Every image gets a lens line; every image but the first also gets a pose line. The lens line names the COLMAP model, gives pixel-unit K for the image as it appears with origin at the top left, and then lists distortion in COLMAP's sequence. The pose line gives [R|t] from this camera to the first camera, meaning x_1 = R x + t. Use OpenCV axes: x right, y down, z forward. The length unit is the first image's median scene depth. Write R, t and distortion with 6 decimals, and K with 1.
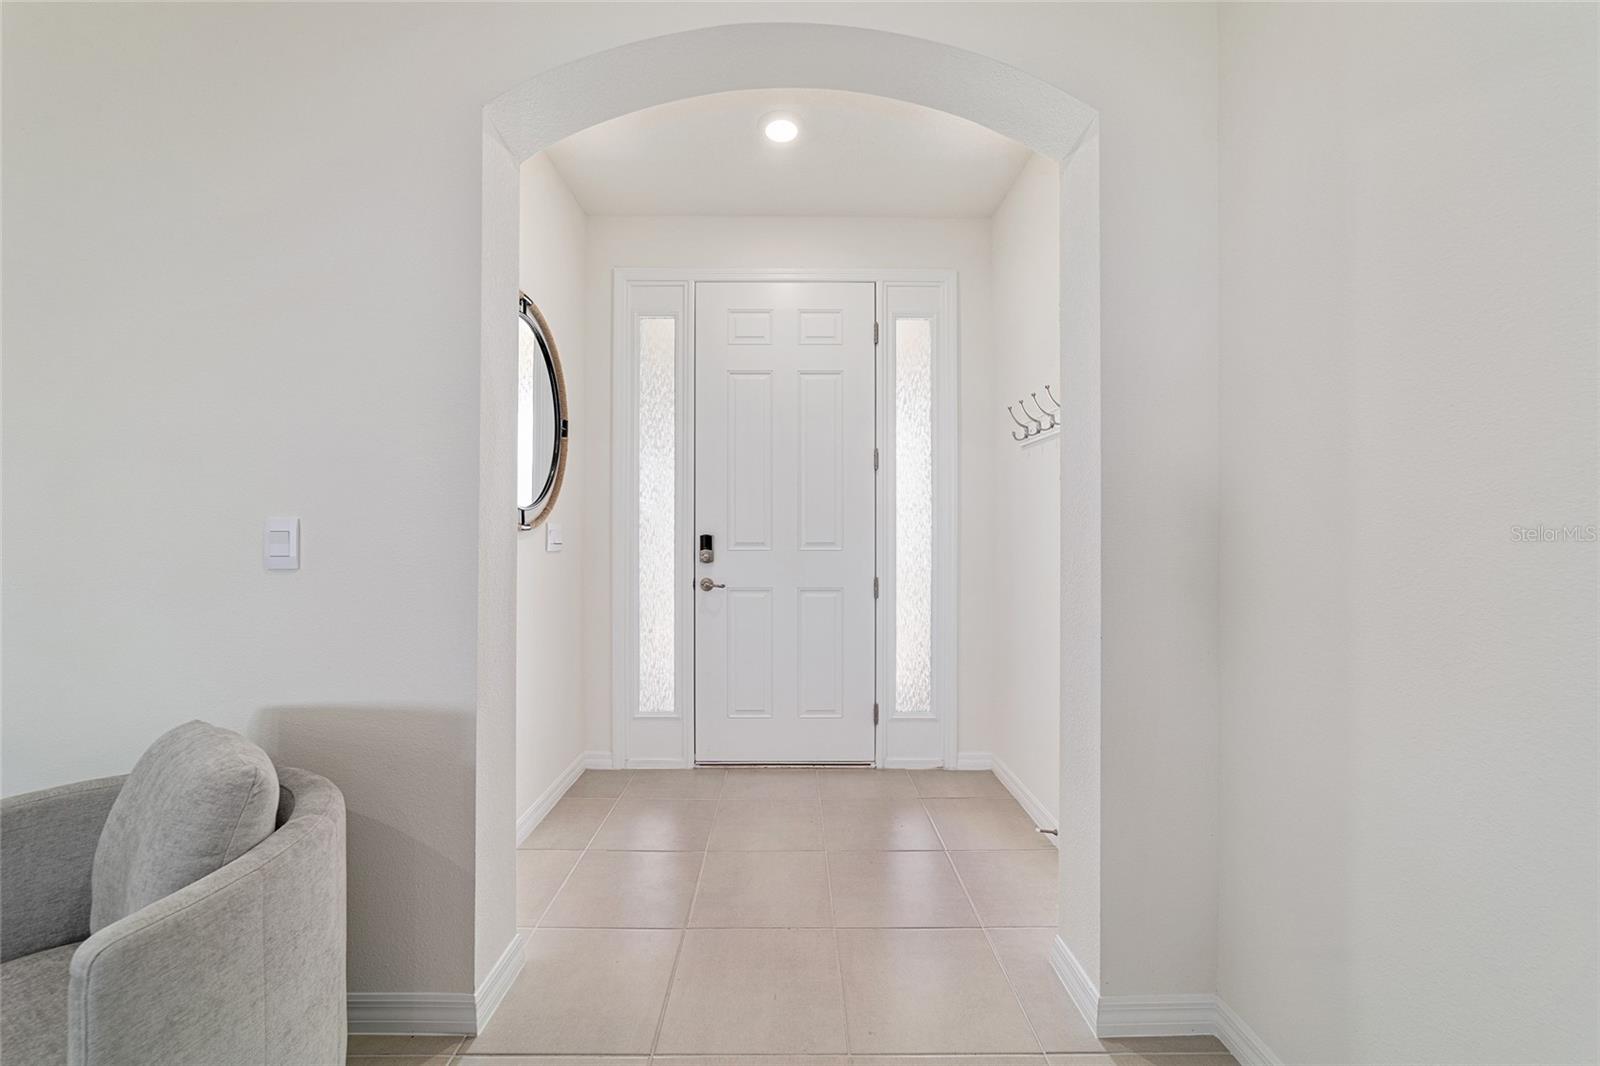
lens RADIAL K [[613.6, 0, 795.6], [0, 613.6, 531.9], [0, 0, 1]] dist [-0.018267, 0.009075]
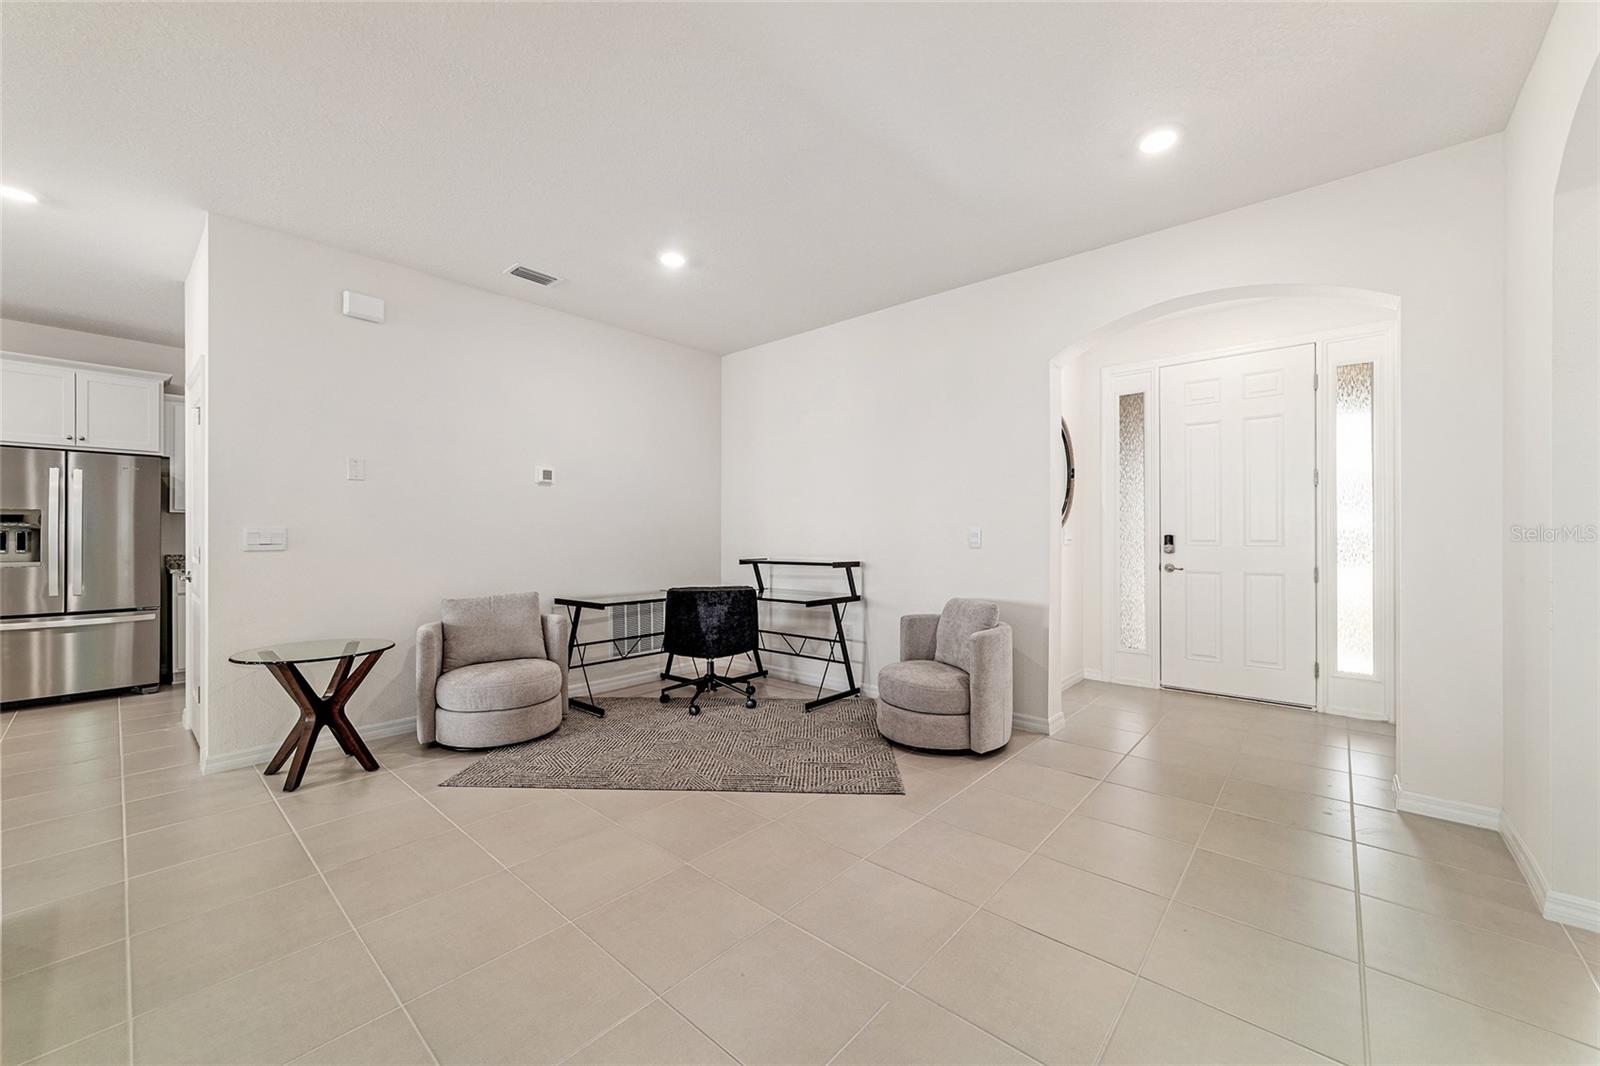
lens RADIAL K [[613.6, 0, 795.6], [0, 613.6, 531.9], [0, 0, 1]] dist [-0.018267, 0.009075]
pose [[0.740902, -0.005739, -0.671589, 0.181511], [0.003543, 0.999983, -0.004636, 0.001513], [0.671604, 0.001055, 0.740910, -0.724791]]
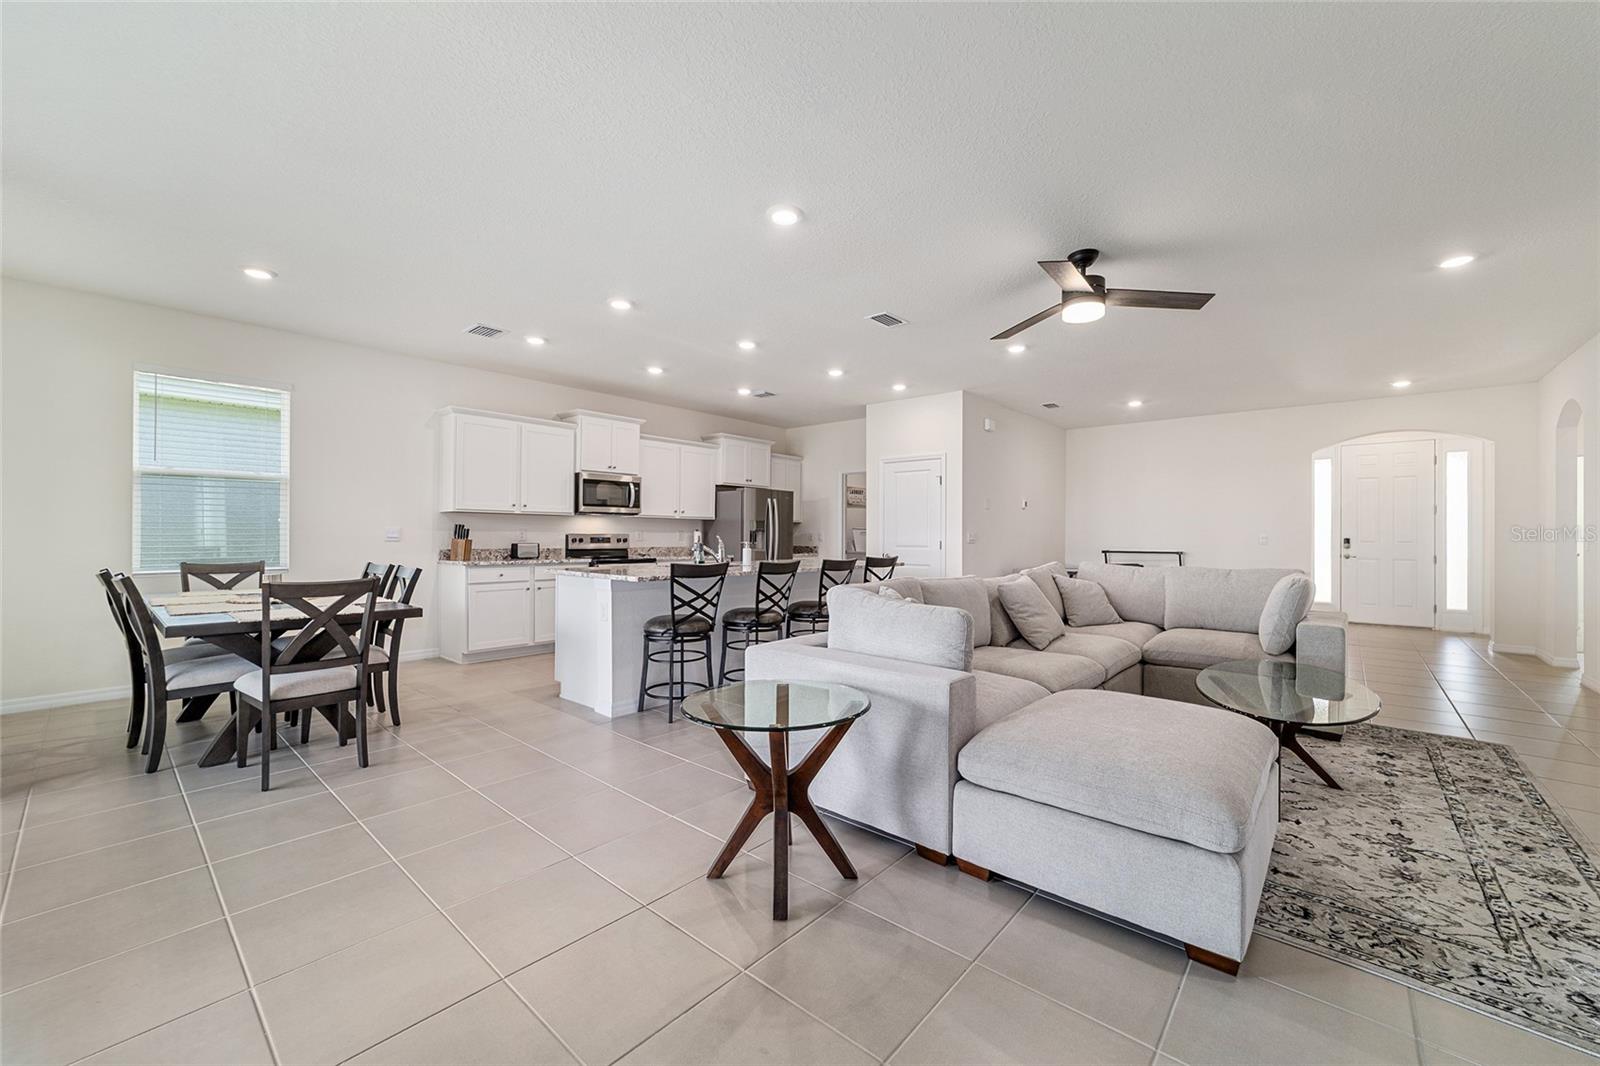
lens RADIAL K [[622.9, 0, 790.2], [0, 622.9, 528.1], [0, 0, 1]] dist [-0.018738, 0.009850]
pose [[0.741592, -0.002615, -0.670846, -0.139163], [-0.004463, 0.999951, -0.008832, -0.005838], [0.670836, 0.009544, 0.741544, -2.769701]]
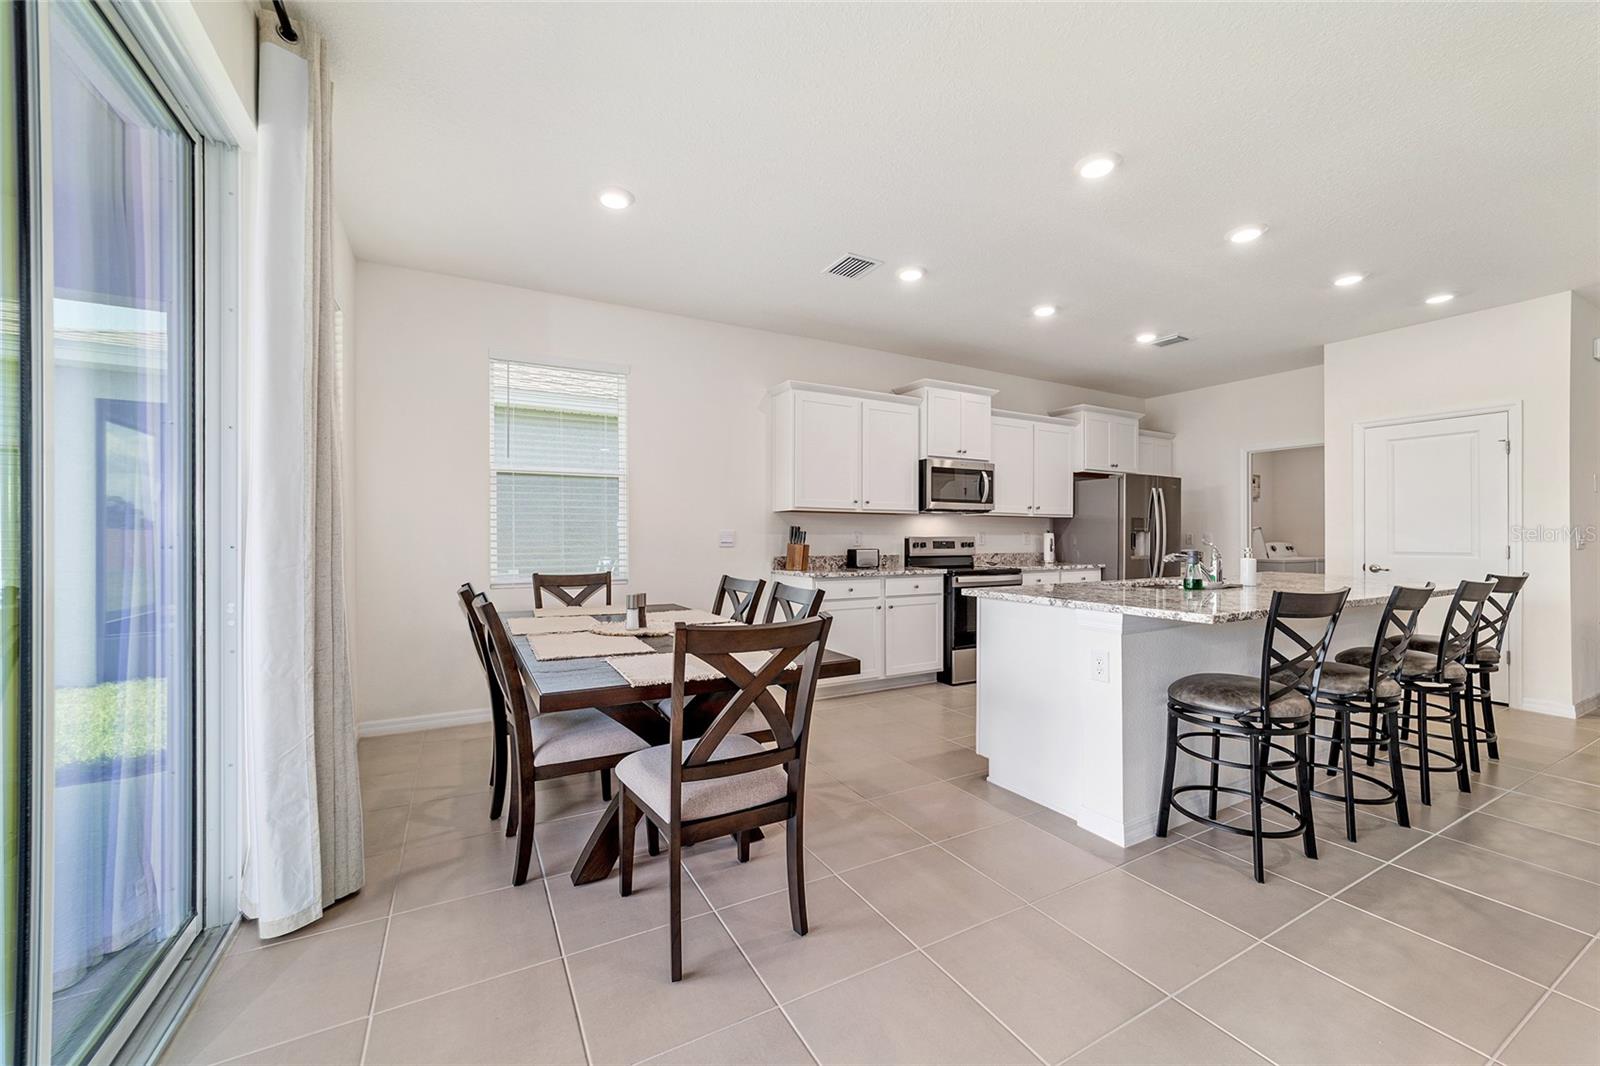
lens RADIAL K [[613.6, 0, 795.6], [0, 613.6, 531.9], [0, 0, 1]] dist [-0.018267, 0.009075]
pose [[0.470499, -0.006820, -0.882374, -0.830647], [0.002209, 0.999976, -0.006551, -0.005273], [0.882398, 0.001133, 0.470503, -2.767295]]
